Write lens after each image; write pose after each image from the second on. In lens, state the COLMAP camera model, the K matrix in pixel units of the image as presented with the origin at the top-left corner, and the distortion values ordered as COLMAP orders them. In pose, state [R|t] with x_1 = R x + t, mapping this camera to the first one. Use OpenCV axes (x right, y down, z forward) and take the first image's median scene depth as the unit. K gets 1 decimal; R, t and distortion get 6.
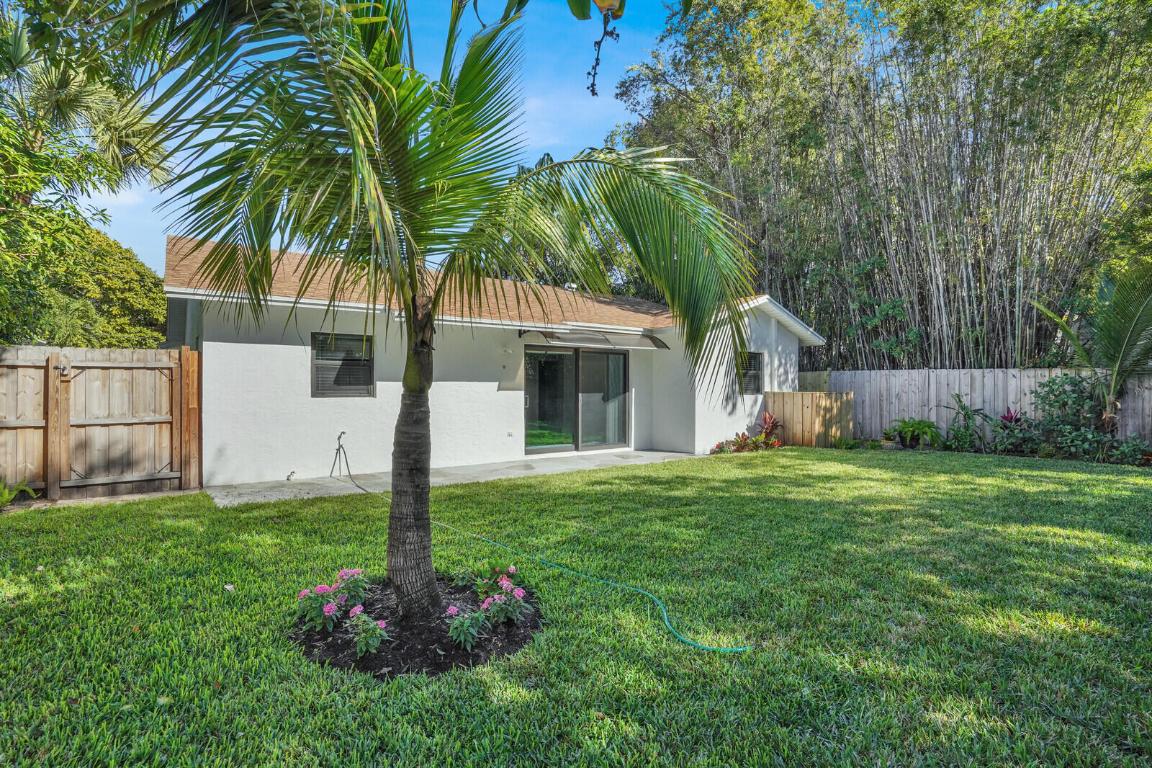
lens RADIAL K [[541.7, 0, 576.0], [0, 541.7, 384.0], [0, 0, 1]] dist [-0.023180, 0.000263]
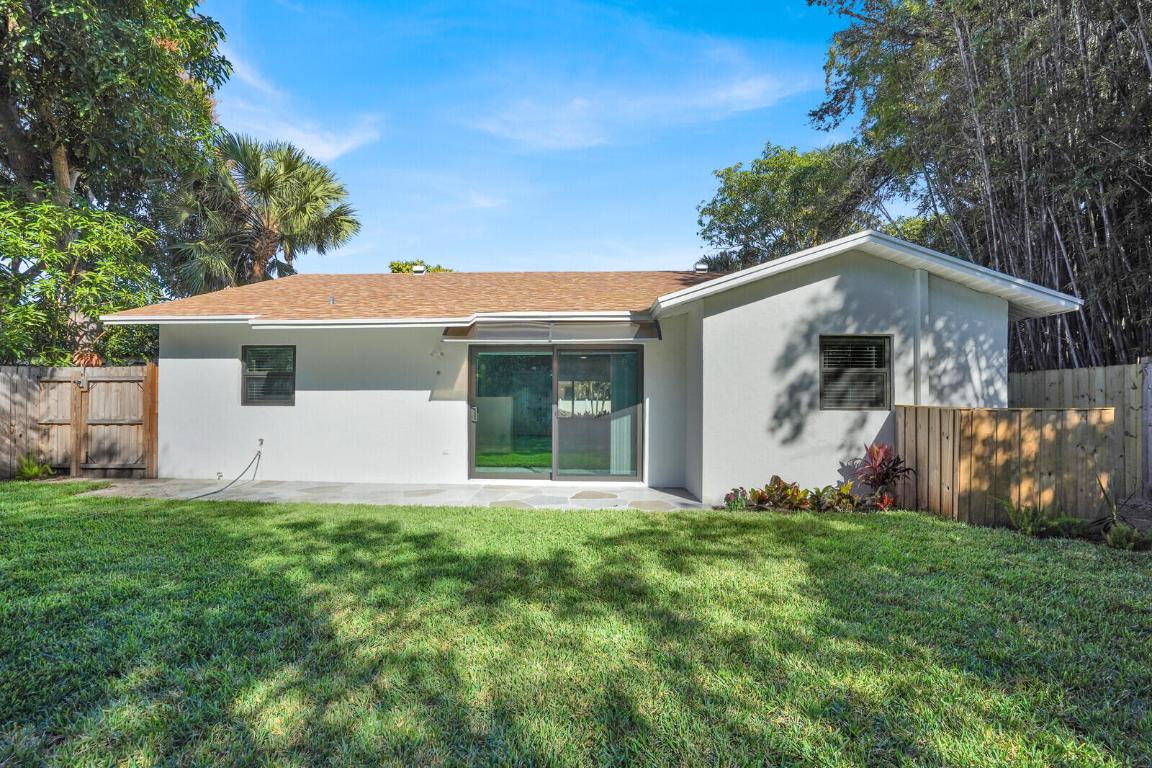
lens RADIAL K [[541.7, 0, 576.0], [0, 541.7, 384.0], [0, 0, 1]] dist [-0.023180, 0.000263]
pose [[0.766757, -0.016254, -0.641731, 0.561733], [0.001487, 0.999722, -0.023544, 0.006249], [0.641935, 0.017099, 0.766568, 0.468385]]
